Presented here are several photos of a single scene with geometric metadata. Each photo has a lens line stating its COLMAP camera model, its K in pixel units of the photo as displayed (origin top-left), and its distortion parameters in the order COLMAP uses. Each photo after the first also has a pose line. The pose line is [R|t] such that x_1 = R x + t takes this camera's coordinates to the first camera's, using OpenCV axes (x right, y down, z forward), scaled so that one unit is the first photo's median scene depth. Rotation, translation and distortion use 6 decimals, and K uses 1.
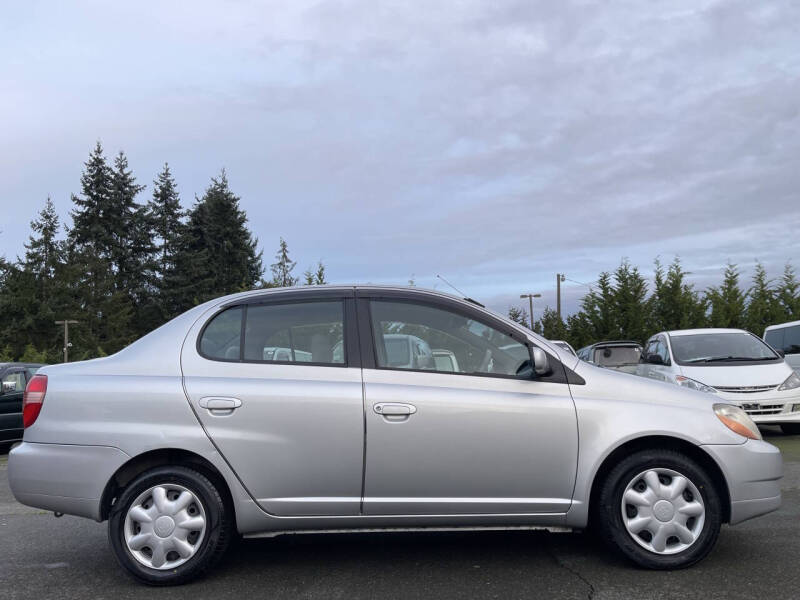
lens RADIAL K [[611.6, 0, 407.8], [0, 611.6, 291.7], [0, 0, 1]] dist [0.104023, -0.142242]
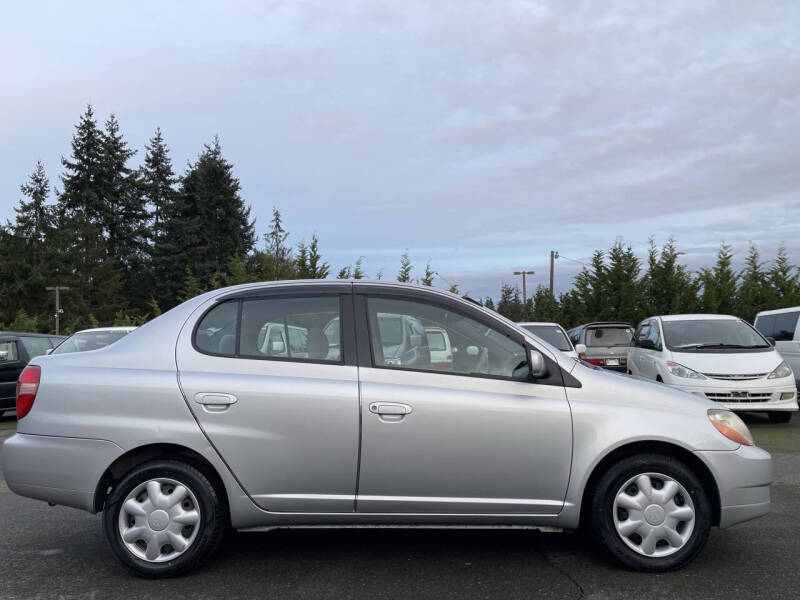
lens RADIAL K [[611.6, 0, 405.5], [0, 611.6, 296.2], [0, 0, 1]] dist [0.104023, -0.142242]
pose [[0.999703, 0.022727, 0.008789, -0.001016], [-0.023170, 0.998272, 0.054006, -0.004764], [-0.007546, -0.054193, 0.998502, 0.001349]]
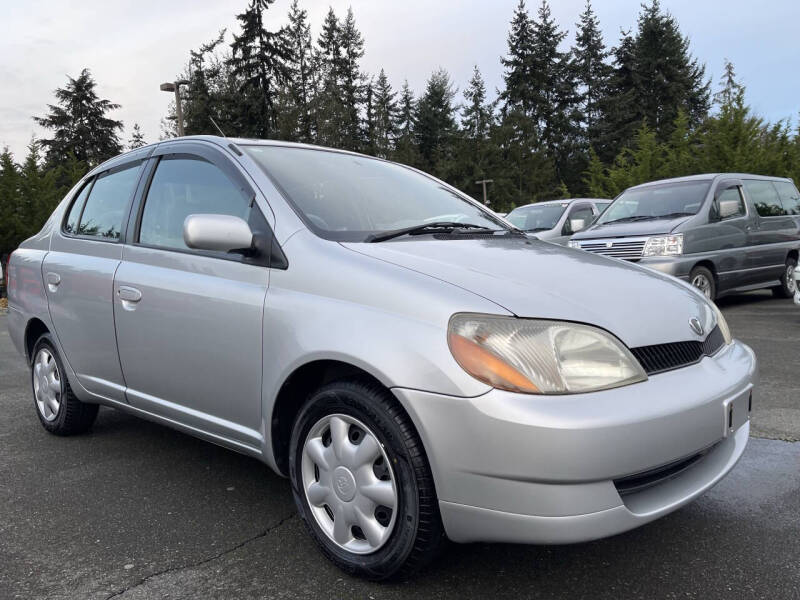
lens RADIAL K [[611.6, 0, 410.4], [0, 611.6, 294.9], [0, 0, 1]] dist [0.104023, -0.142242]
pose [[0.748382, 0.053802, -0.661082, 0.084795], [0.110428, 0.972686, 0.204173, 0.006389], [0.654011, -0.225802, 0.722000, 0.066196]]
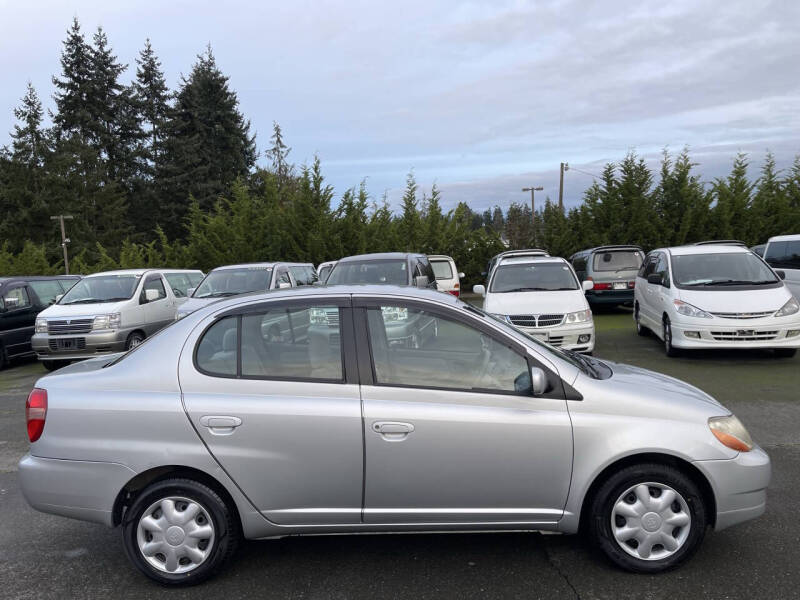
lens RADIAL K [[611.6, 0, 405.7], [0, 611.6, 300.2], [0, 0, 1]] dist [0.104023, -0.142242]
pose [[0.999993, -0.002317, -0.002788, 0.000254], [0.002843, 0.978480, 0.206321, -0.023068], [0.002250, -0.206327, 0.978480, 0.005413]]
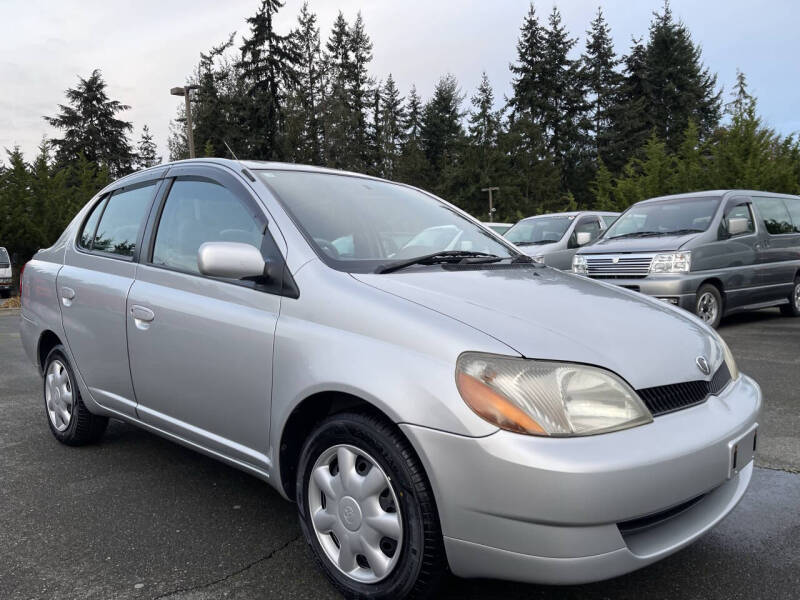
lens RADIAL K [[611.6, 0, 401.0], [0, 611.6, 302.9], [0, 0, 1]] dist [0.104023, -0.142242]
pose [[0.733548, 0.073440, -0.675658, 0.084816], [0.093880, 0.973665, 0.207756, 0.003267], [0.673122, -0.215830, 0.707336, 0.065746]]
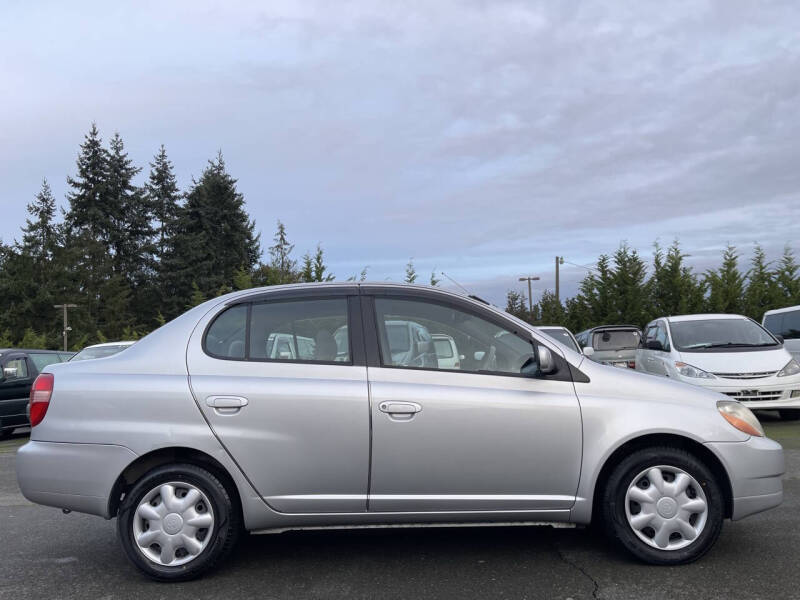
lens RADIAL K [[611.6, 0, 406.0], [0, 611.6, 294.3], [0, 0, 1]] dist [0.104023, -0.142242]
pose [[0.999998, -0.001989, 0.000496, -0.001213], [0.001971, 0.999411, 0.034246, -0.002954], [-0.000563, -0.034245, 0.999413, 0.000247]]
